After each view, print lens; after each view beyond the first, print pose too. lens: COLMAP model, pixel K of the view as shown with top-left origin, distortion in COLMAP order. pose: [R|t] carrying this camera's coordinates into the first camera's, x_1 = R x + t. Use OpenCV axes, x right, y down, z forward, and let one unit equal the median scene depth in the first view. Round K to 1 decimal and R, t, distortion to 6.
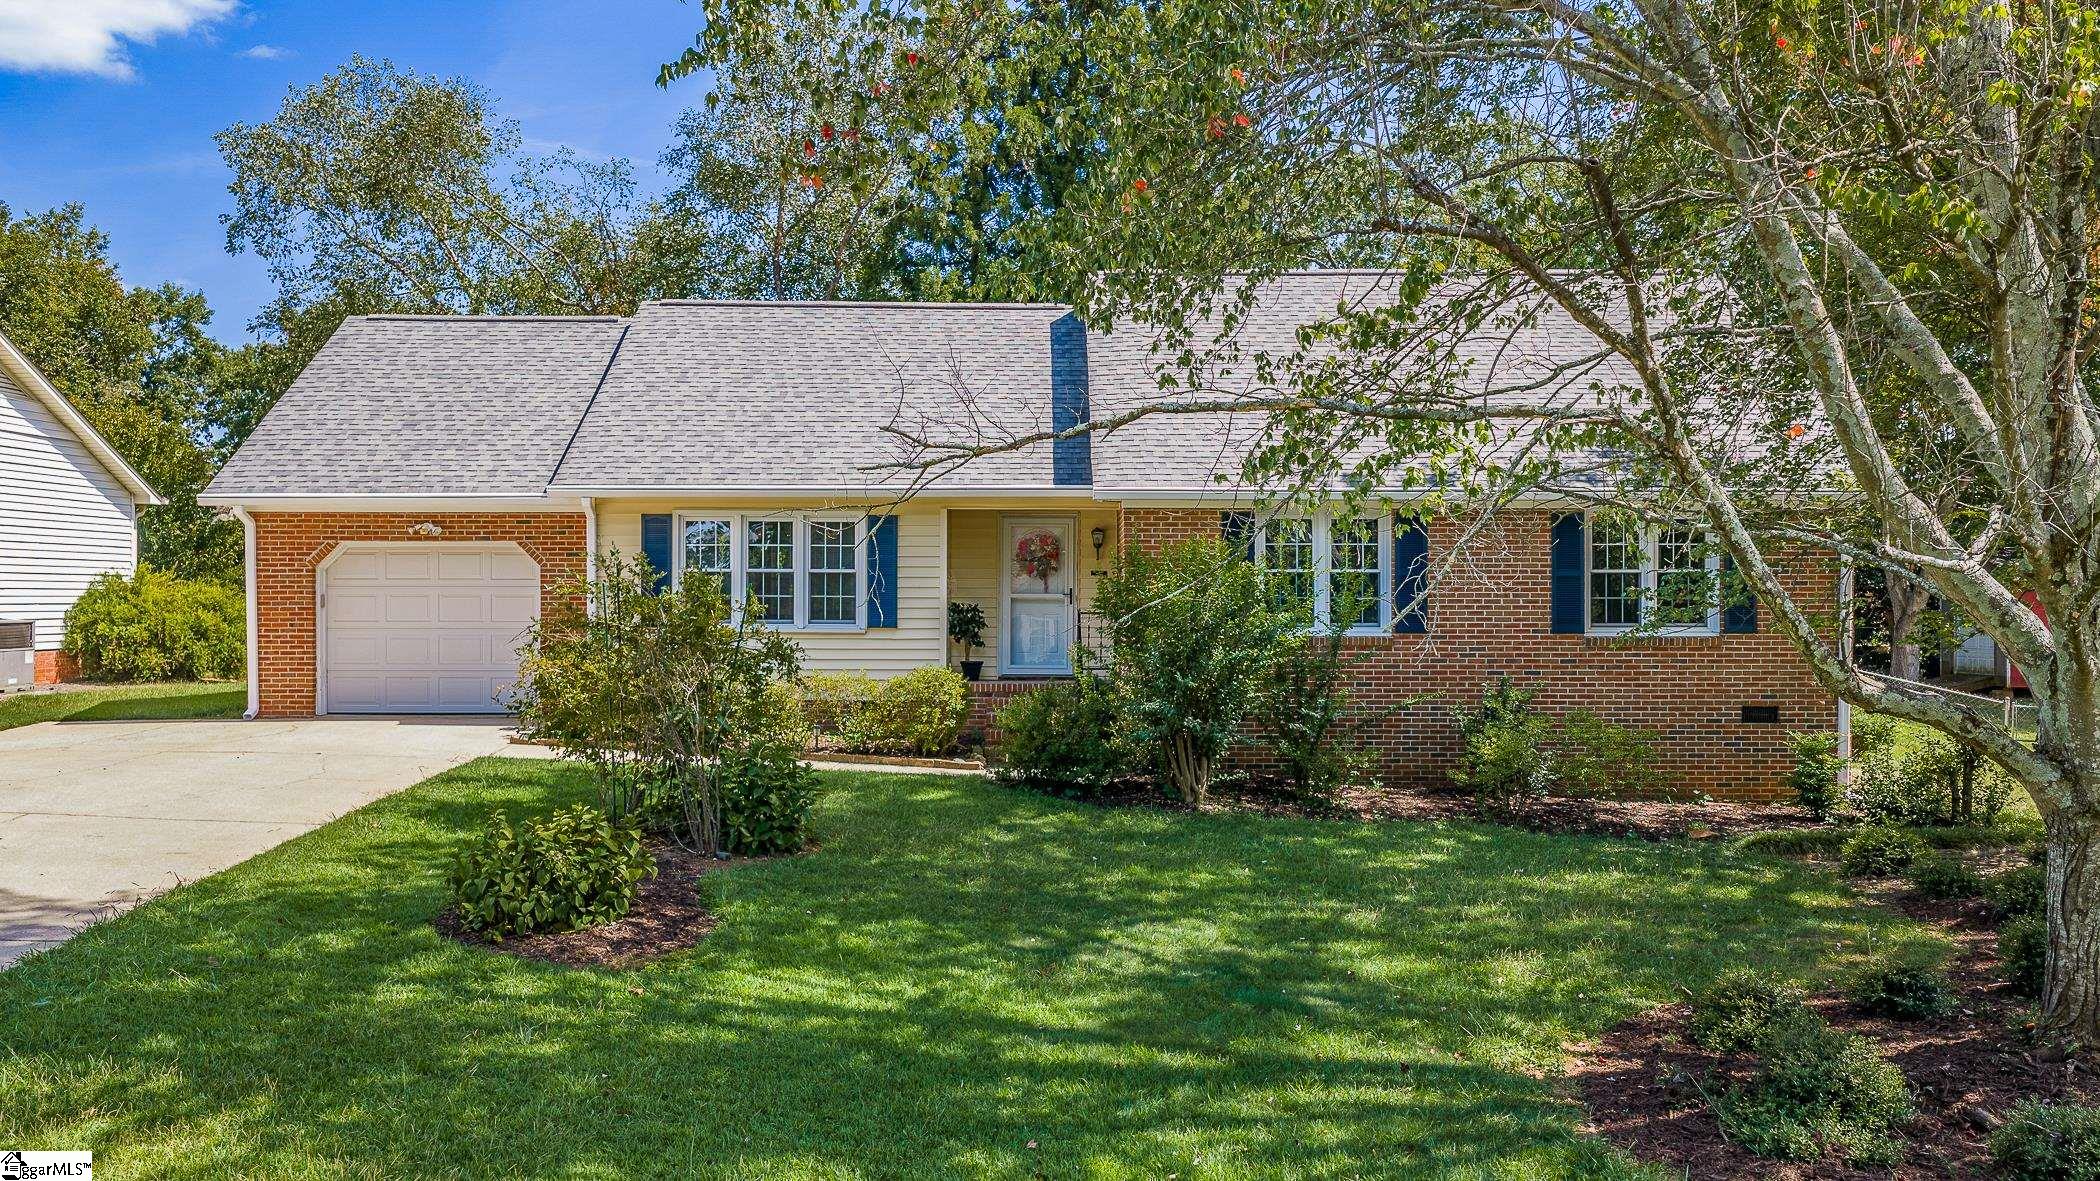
lens RADIAL K [[1759.7, 0, 1050.8], [0, 1759.7, 595.6], [0, 0, 1]] dist [0.025559, -0.057542]
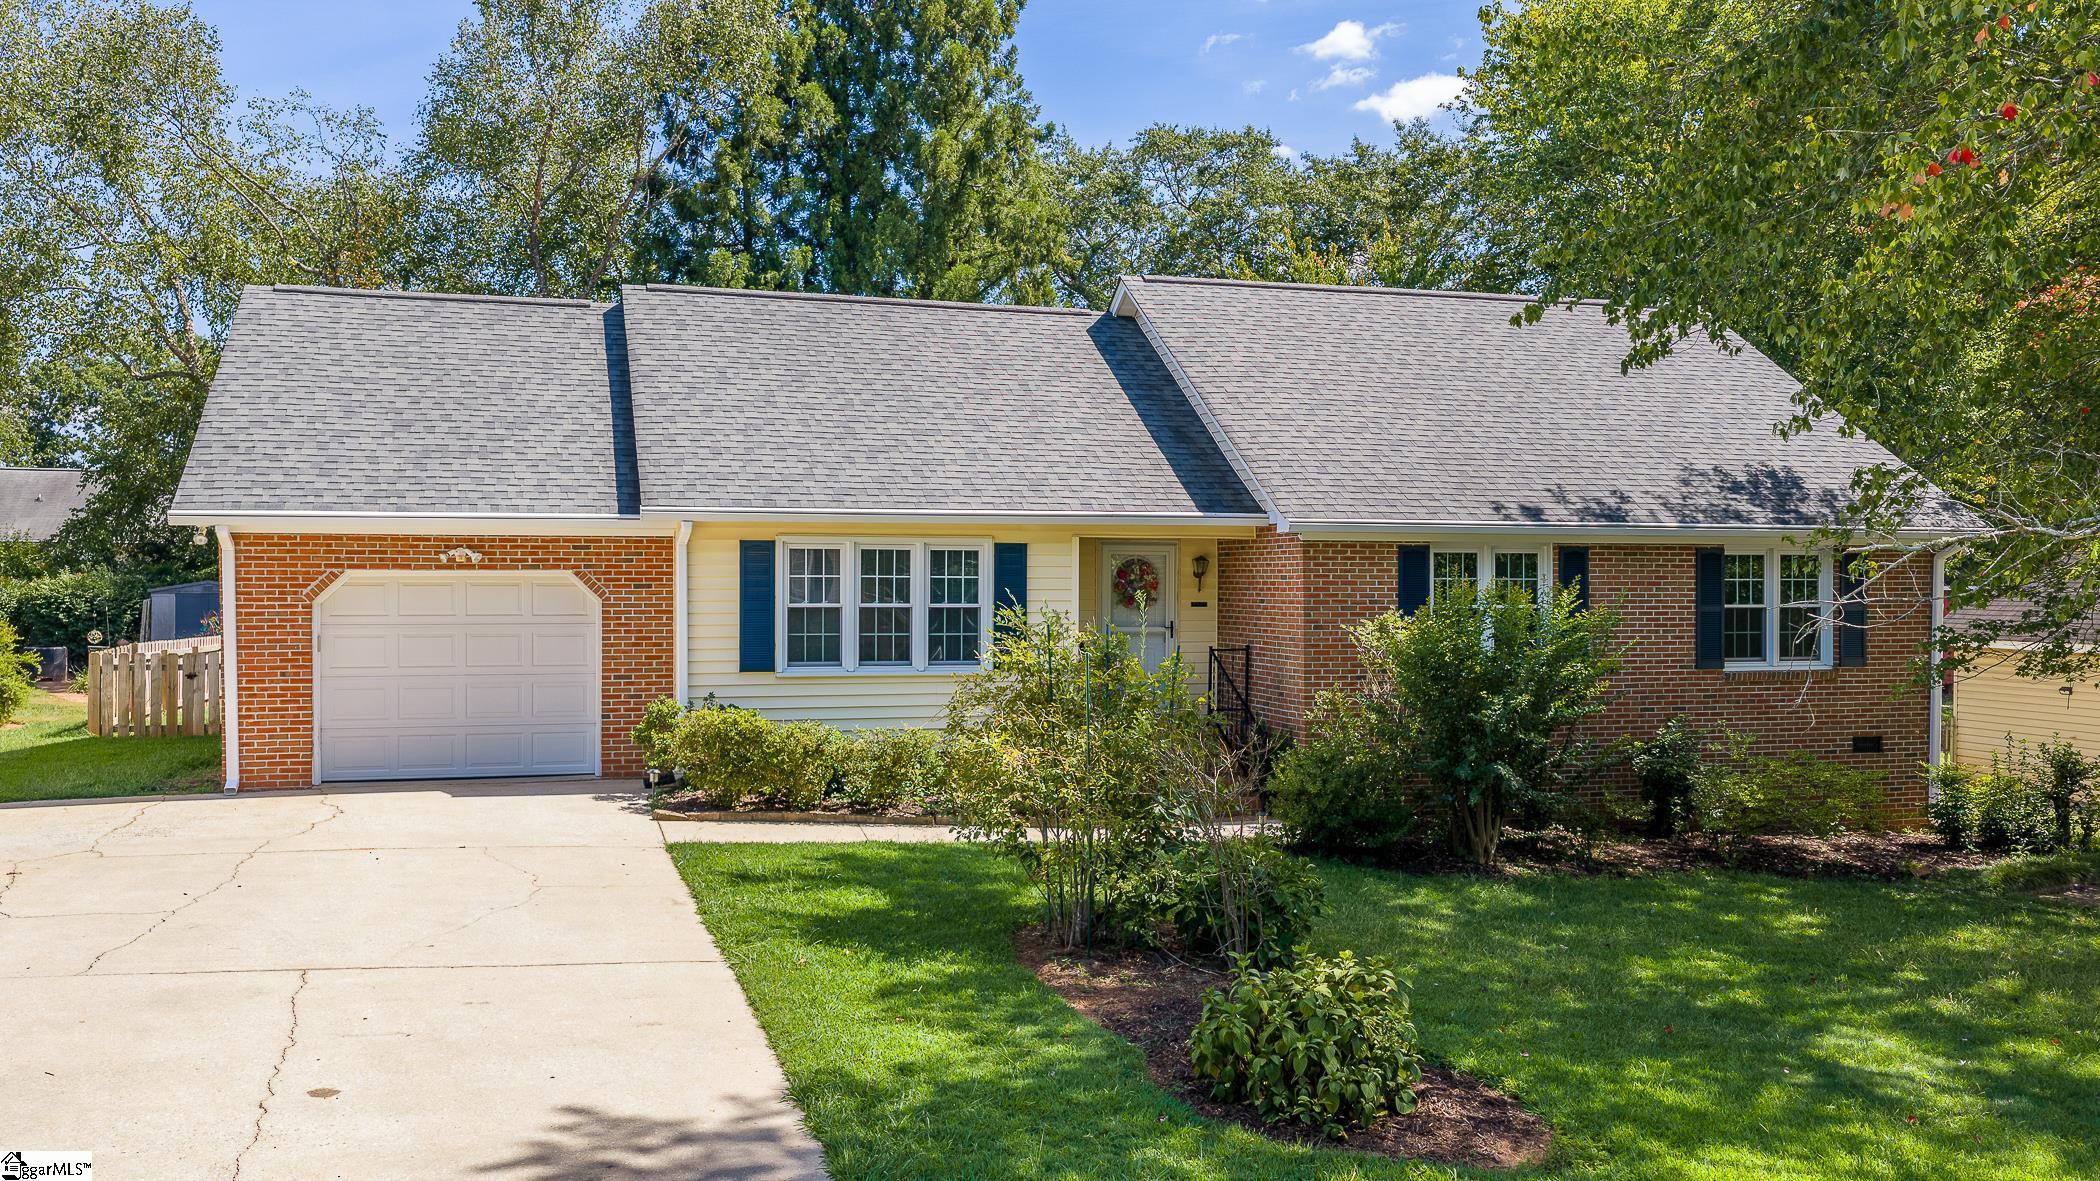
lens RADIAL K [[1759.7, 0, 1049.4], [0, 1759.7, 582.5], [0, 0, 1]] dist [0.025559, -0.057542]
pose [[0.960538, 0.000360, 0.278147, -0.319969], [-0.000482, 1.000000, 0.000370, -0.025580], [-0.278147, -0.000490, 0.960538, 0.134196]]
